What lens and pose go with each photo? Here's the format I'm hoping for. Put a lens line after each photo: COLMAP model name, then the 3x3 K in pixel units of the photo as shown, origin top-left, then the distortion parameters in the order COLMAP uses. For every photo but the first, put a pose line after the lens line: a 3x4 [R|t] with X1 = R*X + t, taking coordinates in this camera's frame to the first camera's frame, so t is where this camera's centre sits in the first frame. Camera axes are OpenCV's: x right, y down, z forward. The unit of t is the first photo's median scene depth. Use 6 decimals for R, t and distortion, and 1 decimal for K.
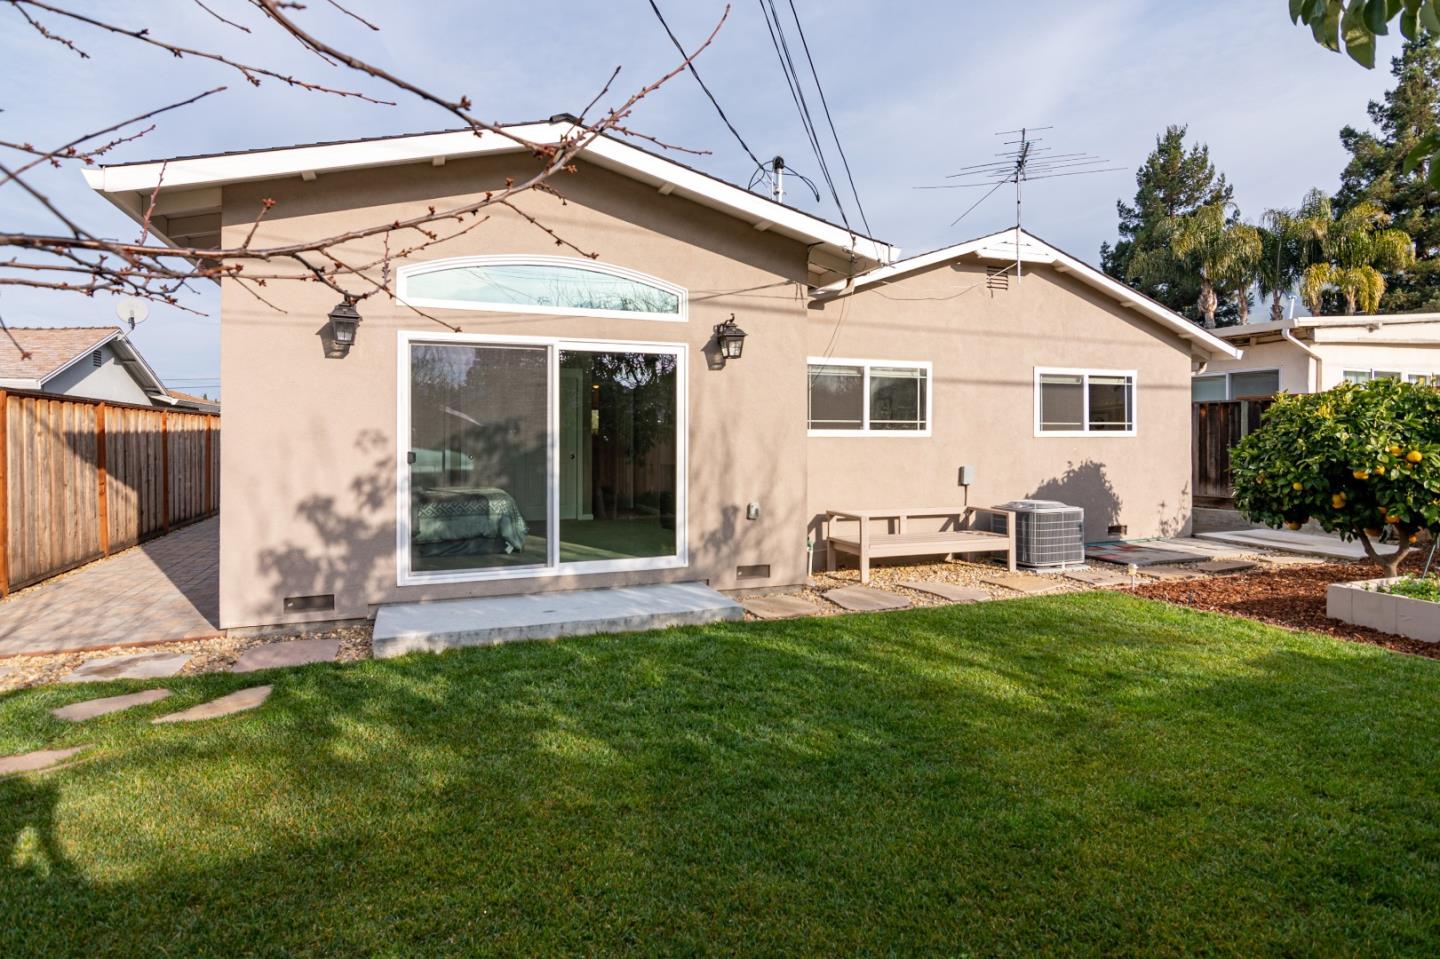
lens RADIAL K [[758.7, 0, 705.8], [0, 758.7, 430.4], [0, 0, 1]] dist [-0.005563, -0.001728]
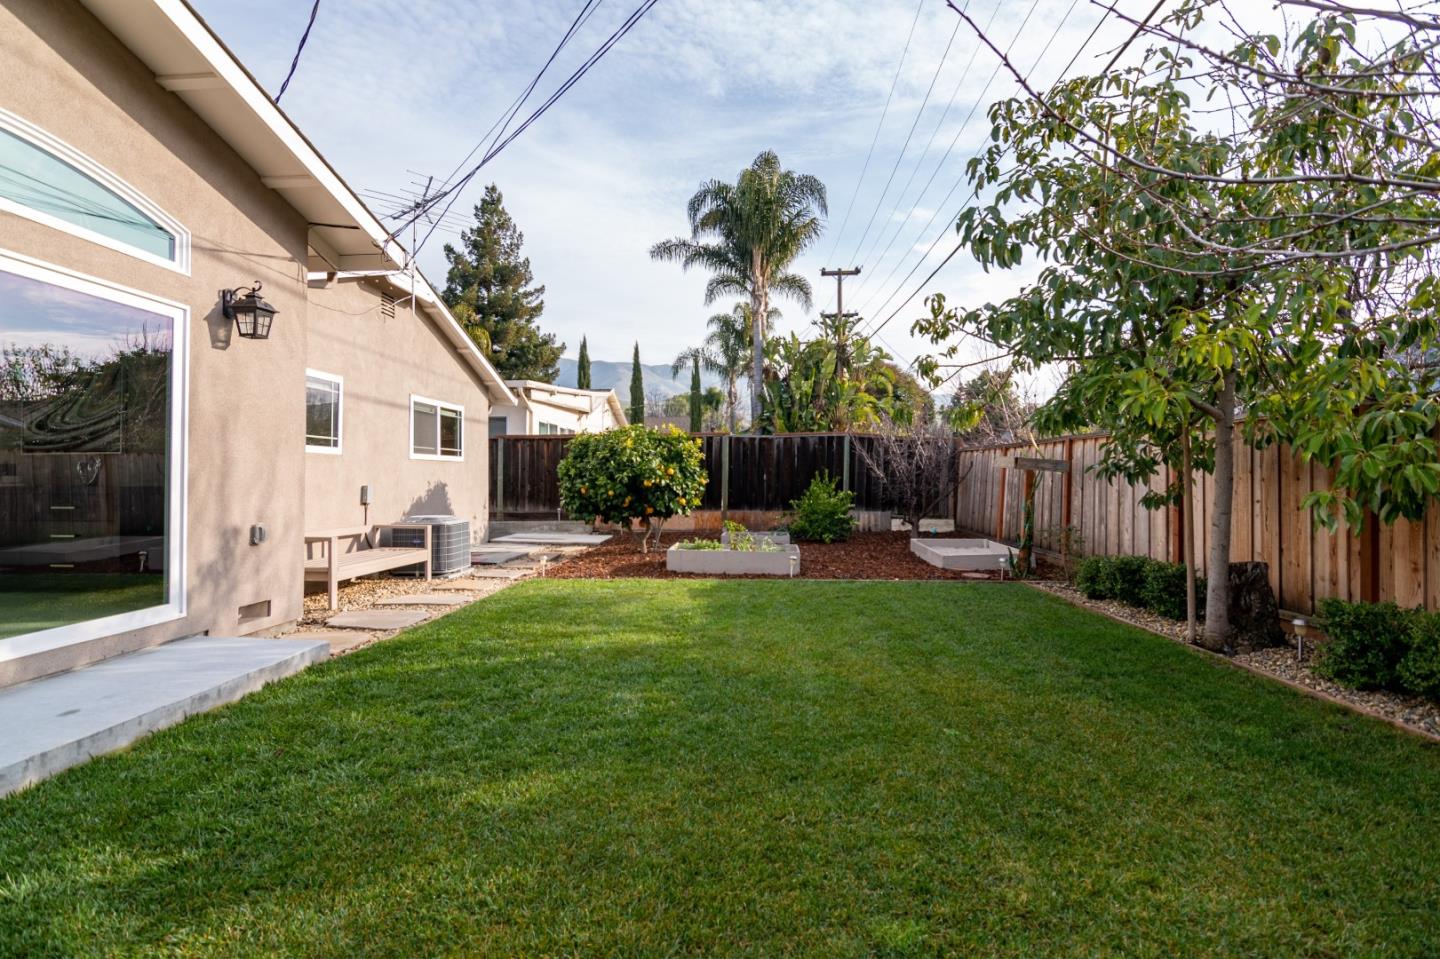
lens RADIAL K [[697.5, 0, 713.6], [0, 697.5, 471.7], [0, 0, 1]] dist [-0.003260, -0.000363]
pose [[0.415455, 0.008792, 0.909571, -0.309990], [-0.006903, 0.999955, -0.006513, 0.032474], [-0.909587, -0.003573, 0.415497, 0.202641]]
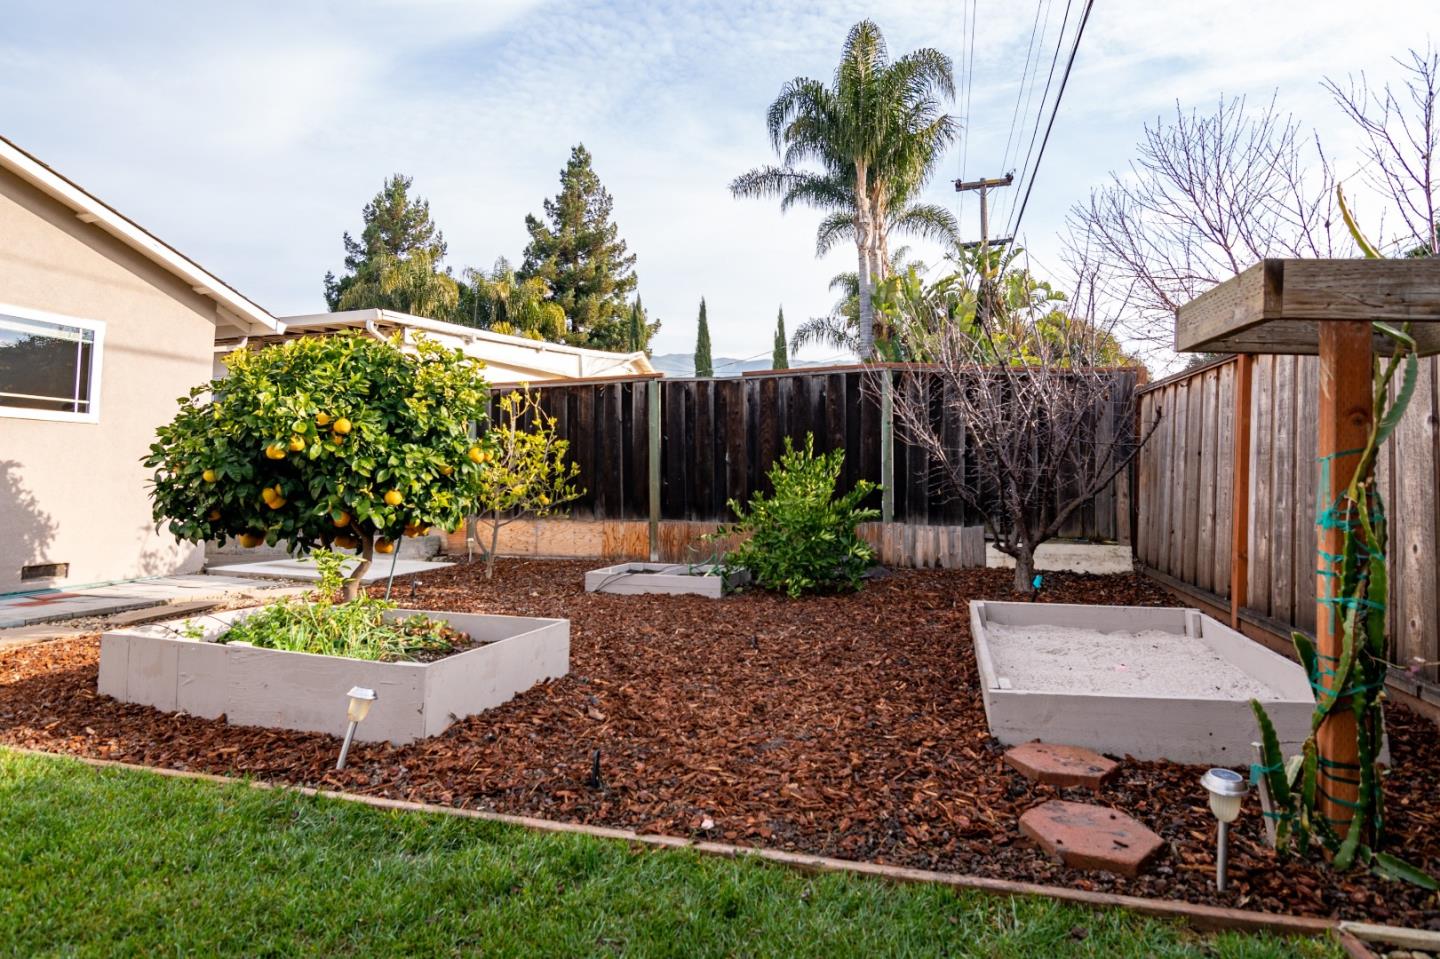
lens RADIAL K [[758.7, 0, 705.8], [0, 758.7, 430.4], [0, 0, 1]] dist [-0.005563, -0.001728]
pose [[0.623703, 0.057048, 0.779577, 0.443366], [-0.005528, 0.997630, -0.068582, 0.063329], [-0.781642, 0.038465, 0.622540, 0.216071]]
